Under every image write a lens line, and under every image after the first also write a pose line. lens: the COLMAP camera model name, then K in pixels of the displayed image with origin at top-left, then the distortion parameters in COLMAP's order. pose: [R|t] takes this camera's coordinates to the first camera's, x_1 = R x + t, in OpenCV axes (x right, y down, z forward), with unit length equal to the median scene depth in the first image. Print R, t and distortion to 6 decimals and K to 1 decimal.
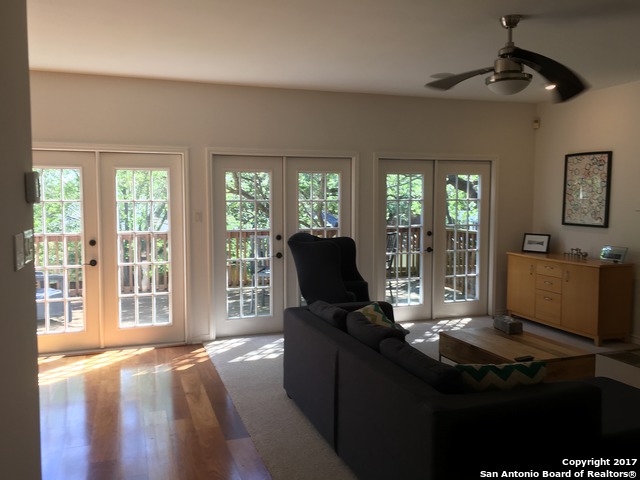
lens RADIAL K [[548.9, 0, 321.7], [0, 548.9, 237.7], [0, 0, 1]] dist [0.090103, -0.114813]
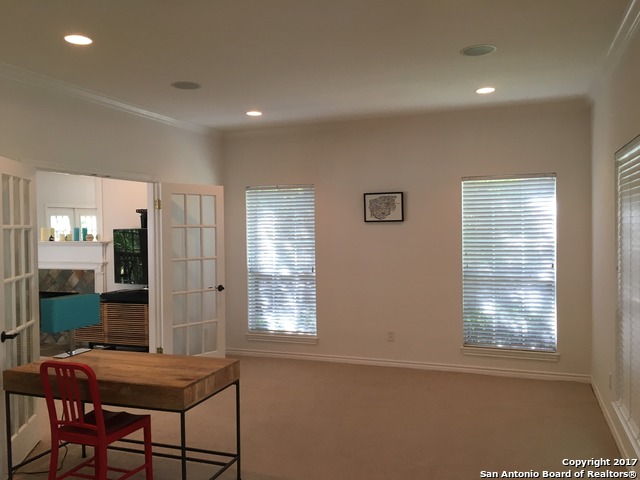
lens RADIAL K [[548.9, 0, 321.7], [0, 548.9, 237.7], [0, 0, 1]] dist [0.090103, -0.114813]
pose [[0.637868, -0.027870, 0.769641, -0.562712], [0.069225, 0.997375, -0.021256, -0.034674], [-0.767028, 0.066837, 0.638123, 0.330057]]
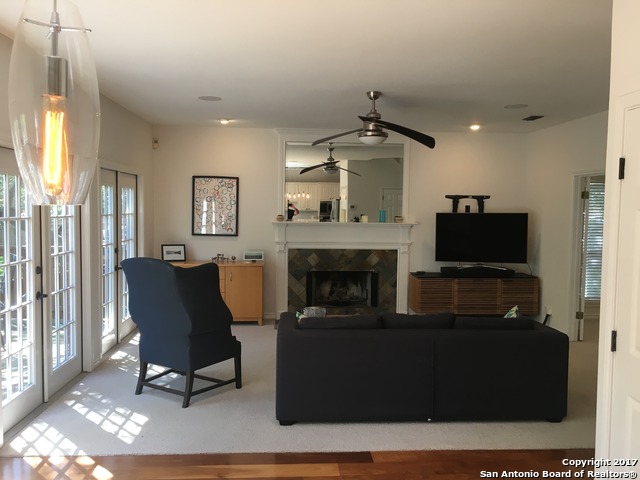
lens RADIAL K [[548.9, 0, 321.7], [0, 548.9, 237.7], [0, 0, 1]] dist [0.090103, -0.114813]
pose [[0.276482, -0.045785, 0.959928, -0.644849], [0.055370, 0.997964, 0.031651, -0.043065], [-0.959423, 0.044400, 0.278455, 0.447135]]
